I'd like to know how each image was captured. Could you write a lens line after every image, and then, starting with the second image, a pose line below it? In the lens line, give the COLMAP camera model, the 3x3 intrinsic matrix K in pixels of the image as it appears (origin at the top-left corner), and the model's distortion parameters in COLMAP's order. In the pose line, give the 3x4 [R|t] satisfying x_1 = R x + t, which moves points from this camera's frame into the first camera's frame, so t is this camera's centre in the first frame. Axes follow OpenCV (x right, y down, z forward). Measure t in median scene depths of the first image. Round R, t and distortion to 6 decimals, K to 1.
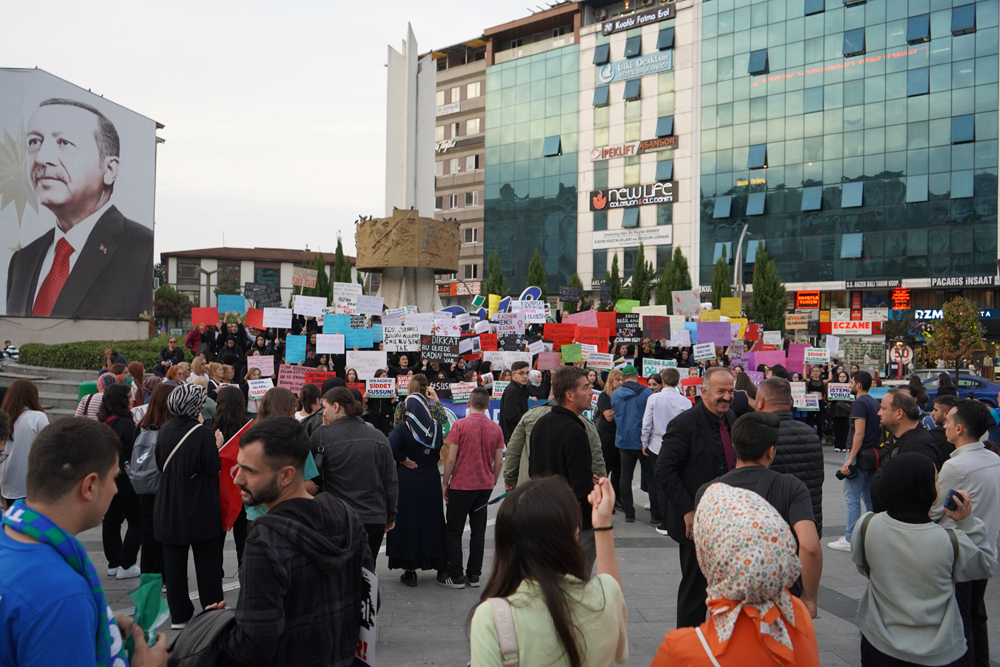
lens RADIAL K [[809.7, 0, 500.0], [0, 809.7, 333.5], [0, 0, 1]] dist [0.001547, 0.004260]
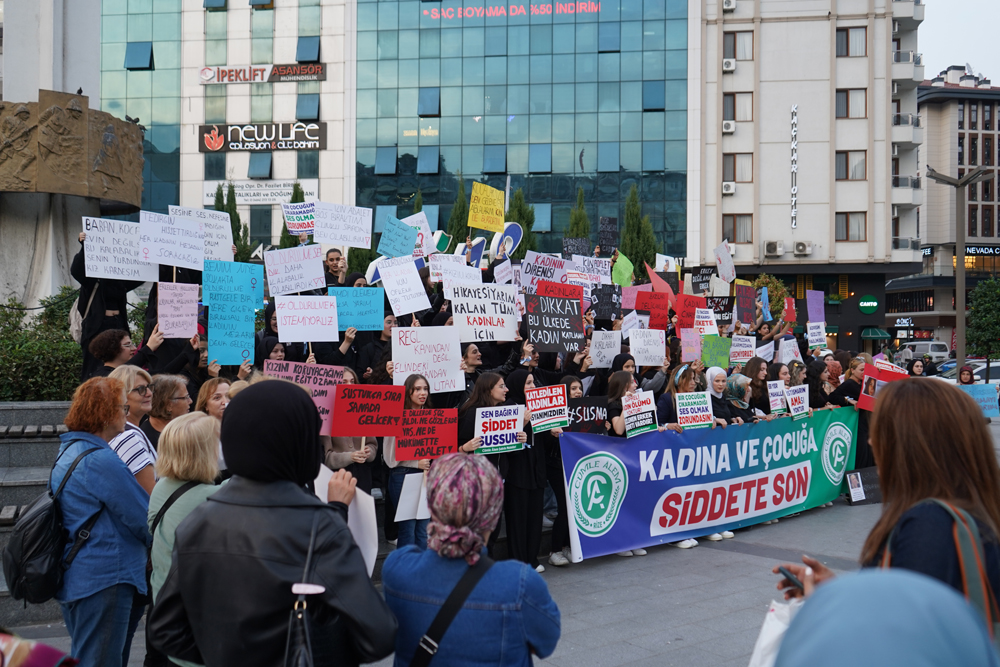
lens RADIAL K [[944.2, 0, 500.0], [0, 944.2, 333.5], [0, 0, 1]] dist [-0.000084, 0.001196]
pose [[0.858967, -0.004738, 0.512009, -0.097173], [0.000445, 0.999964, 0.008506, 0.004611], [-0.512031, -0.007078, 0.858938, 0.140411]]
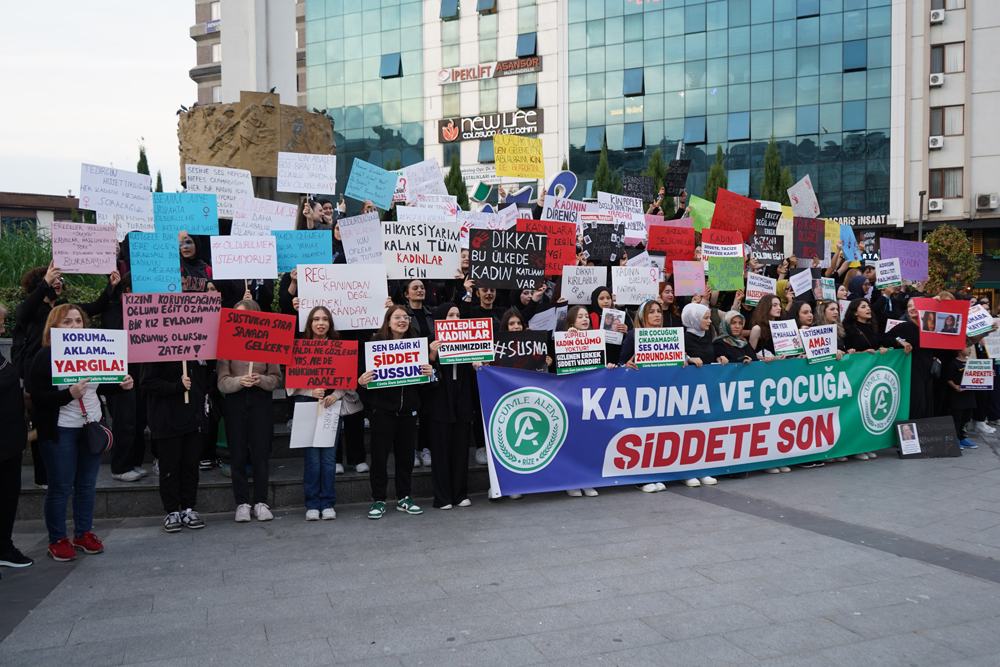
lens RADIAL K [[824.8, 0, 486.9], [0, 824.8, 337.5], [0, 0, 1]] dist [-0.011651, 0.001336]
pose [[0.972751, -0.028070, 0.230149, -0.048345], [0.016453, 0.998499, 0.052240, 0.009635], [-0.231269, -0.047030, 0.971752, 0.139476]]
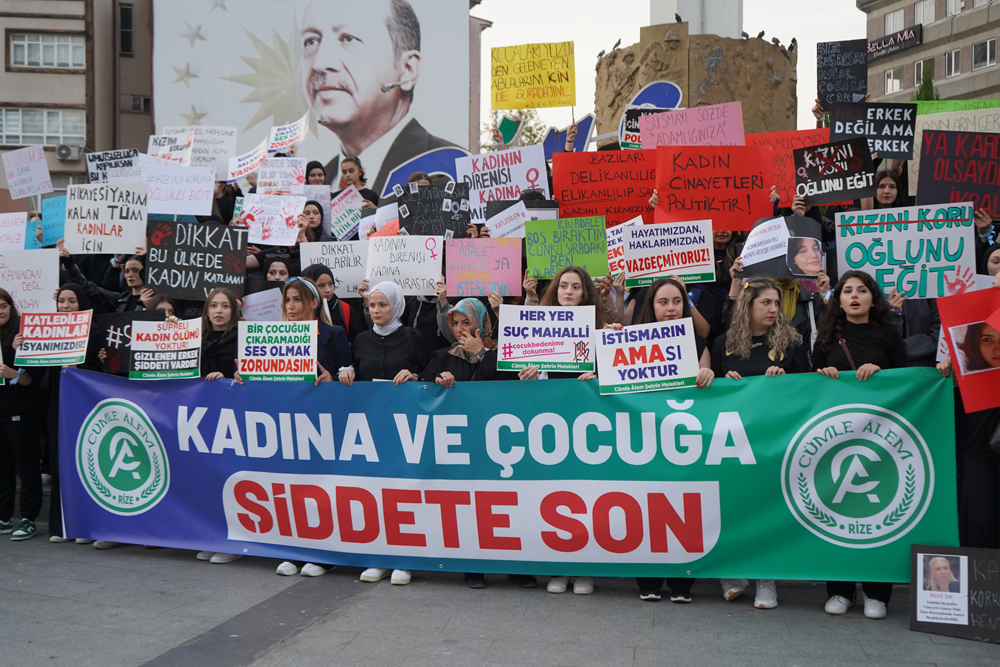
lens RADIAL K [[1094.7, 0, 507.8], [0, 1094.7, 333.9], [0, 0, 1]] dist [0.017822, 0.028822]
pose [[0.865581, -0.007462, -0.500713, 0.073654], [0.019752, 0.999620, 0.019248, 0.014514], [0.500379, -0.026551, 0.865399, 0.171192]]
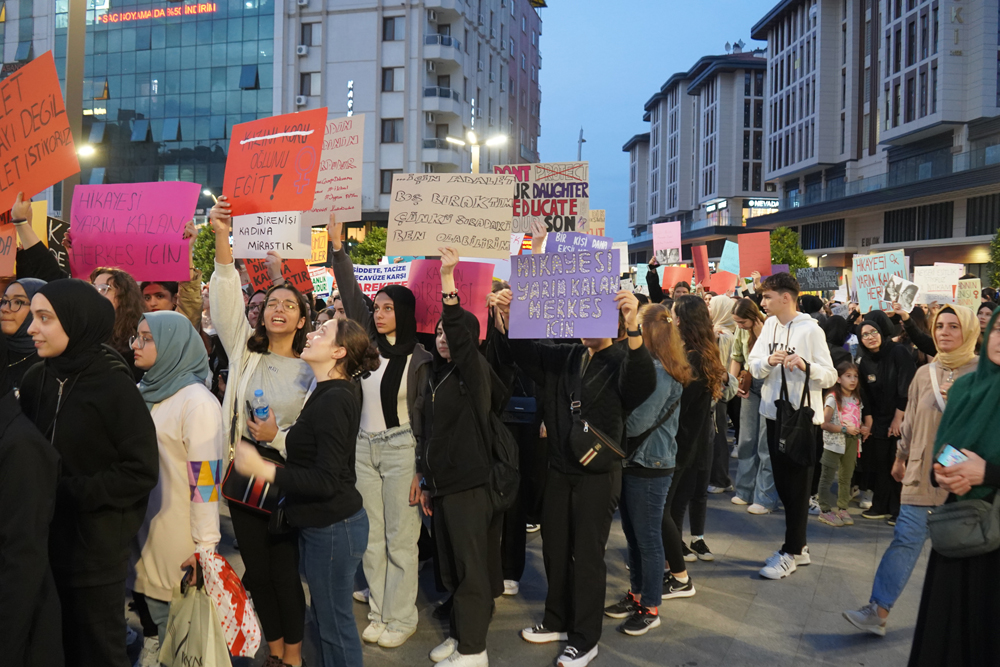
lens RADIAL K [[831.4, 0, 500.9], [0, 831.4, 329.6], [0, 0, 1]] dist [-0.074809, 0.002488]
pose [[0.917049, -0.018911, 0.398325, 0.341484], [-0.010360, 0.997408, 0.071206, 0.011569], [-0.398639, -0.069426, 0.914476, -0.168097]]
